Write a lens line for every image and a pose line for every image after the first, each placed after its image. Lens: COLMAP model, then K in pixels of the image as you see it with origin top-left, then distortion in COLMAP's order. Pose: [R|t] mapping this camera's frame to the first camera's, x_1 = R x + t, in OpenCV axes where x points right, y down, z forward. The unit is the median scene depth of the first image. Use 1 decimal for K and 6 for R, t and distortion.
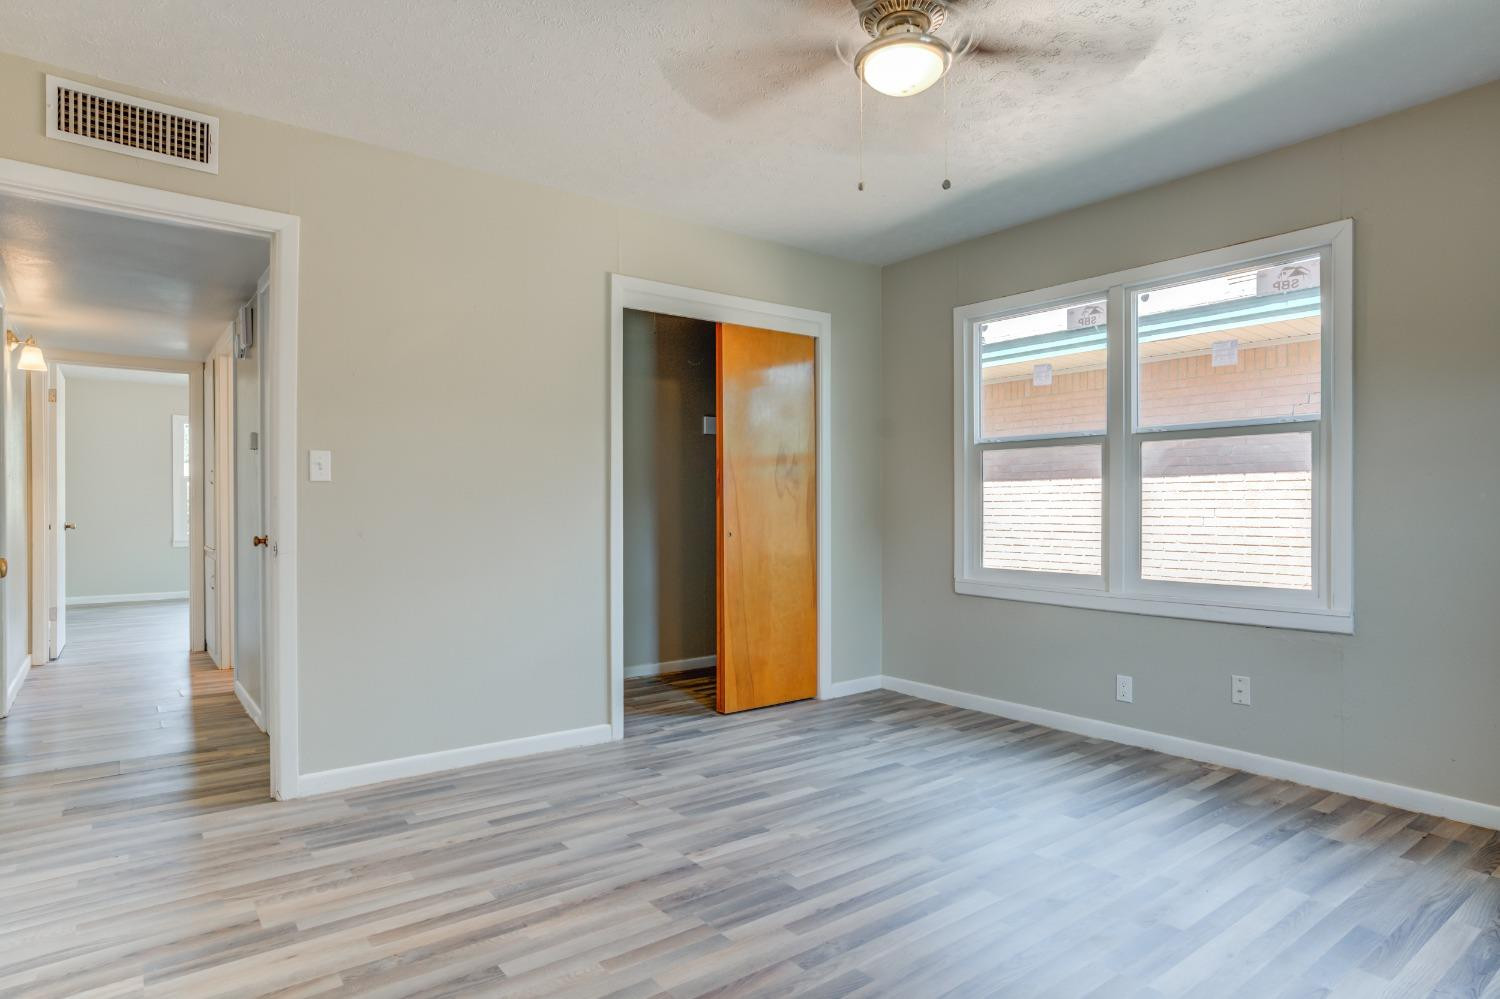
lens RADIAL K [[845.0, 0, 750.0], [0, 845.0, 499.5], [0, 0, 1]] dist [-0.058994, 0.046647]
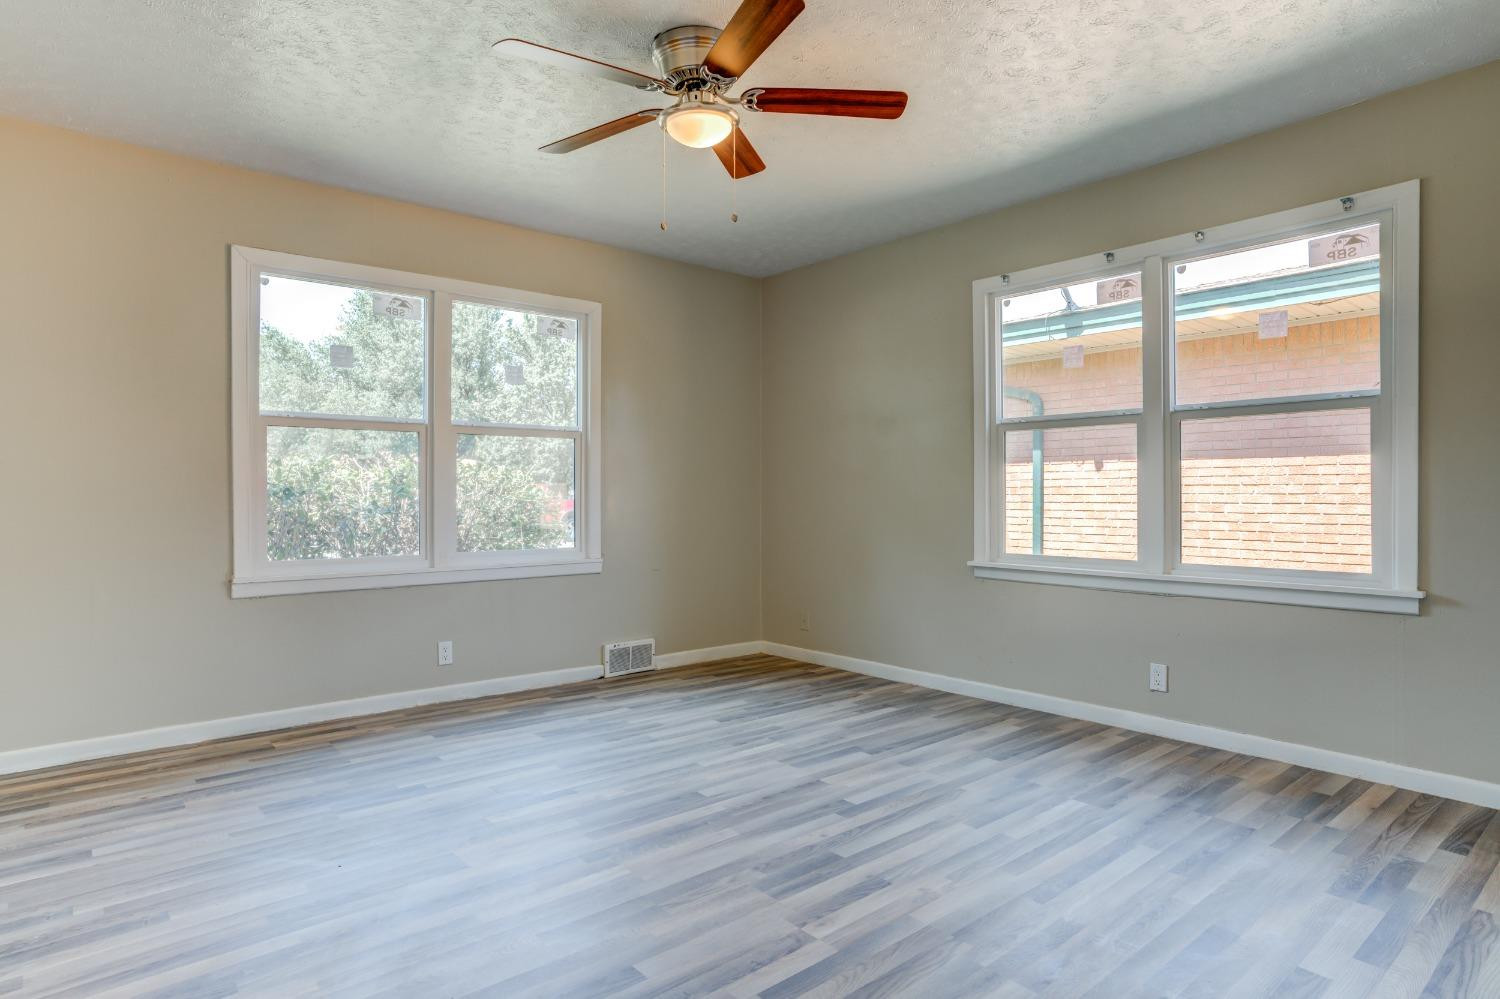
lens RADIAL K [[831.7, 0, 746.9], [0, 831.7, 495.2], [0, 0, 1]] dist [-0.049293, 0.049179]
pose [[0.998991, -0.012629, 0.043090, -0.067677], [0.012197, 0.999873, 0.010291, 0.000049], [-0.043214, -0.009755, 0.999018, 0.083527]]
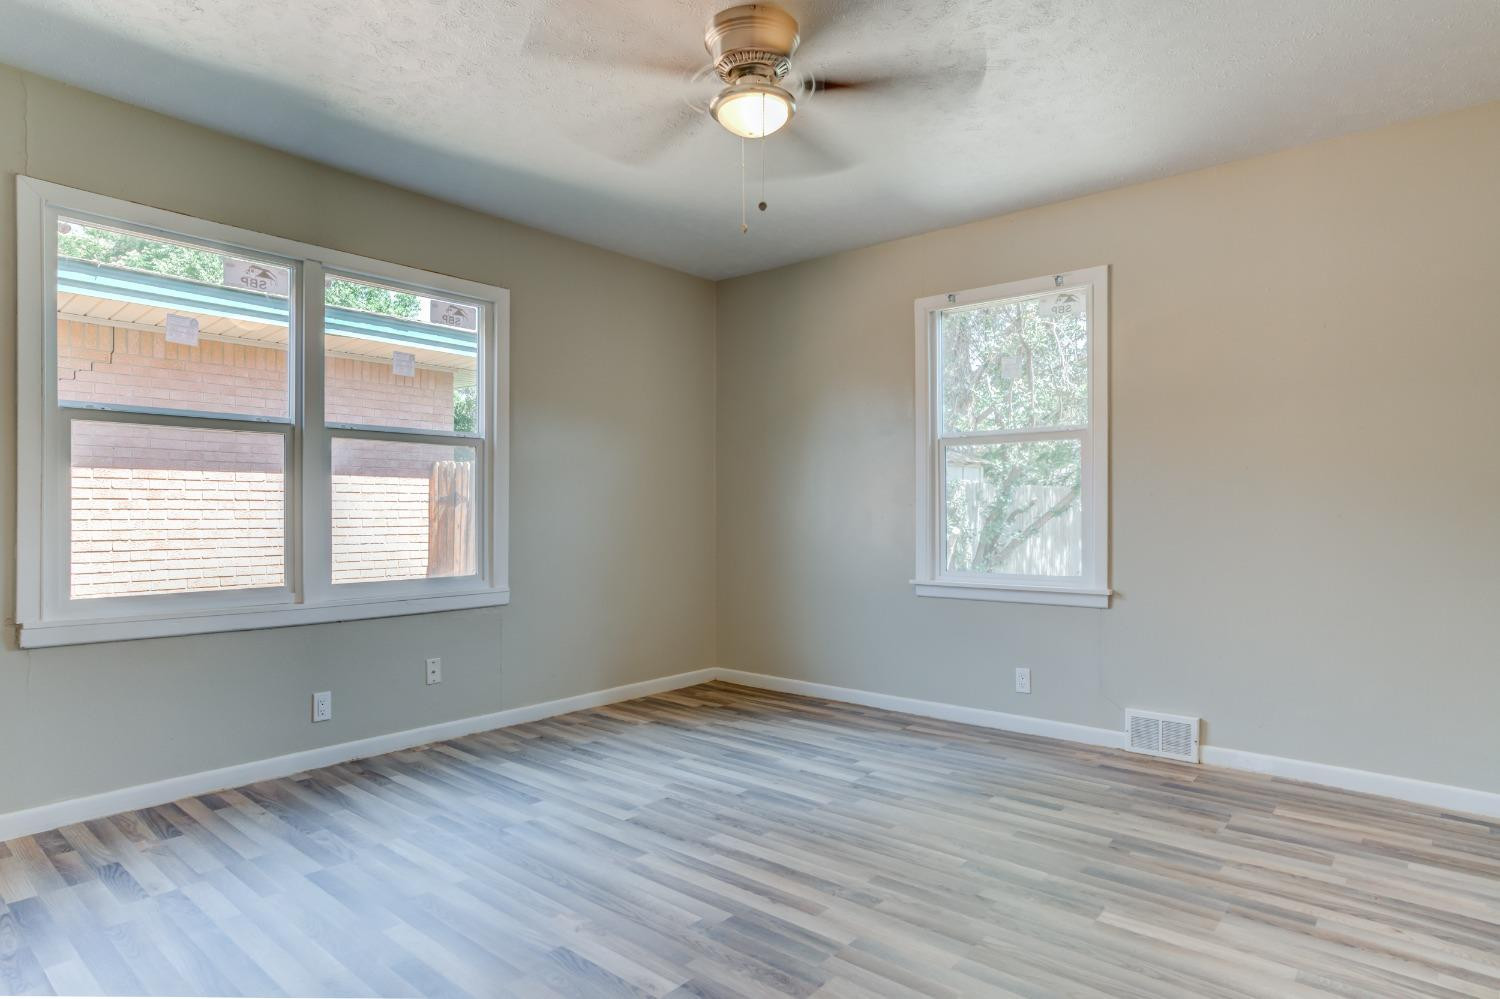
lens RADIAL K [[845.0, 0, 750.0], [0, 845.0, 499.5], [0, 0, 1]] dist [-0.058994, 0.046647]
pose [[-0.209362, 0.010704, 0.977780, -0.542313], [-0.009869, 0.999866, -0.013059, 0.007908], [-0.977788, -0.012384, -0.209229, 0.739884]]
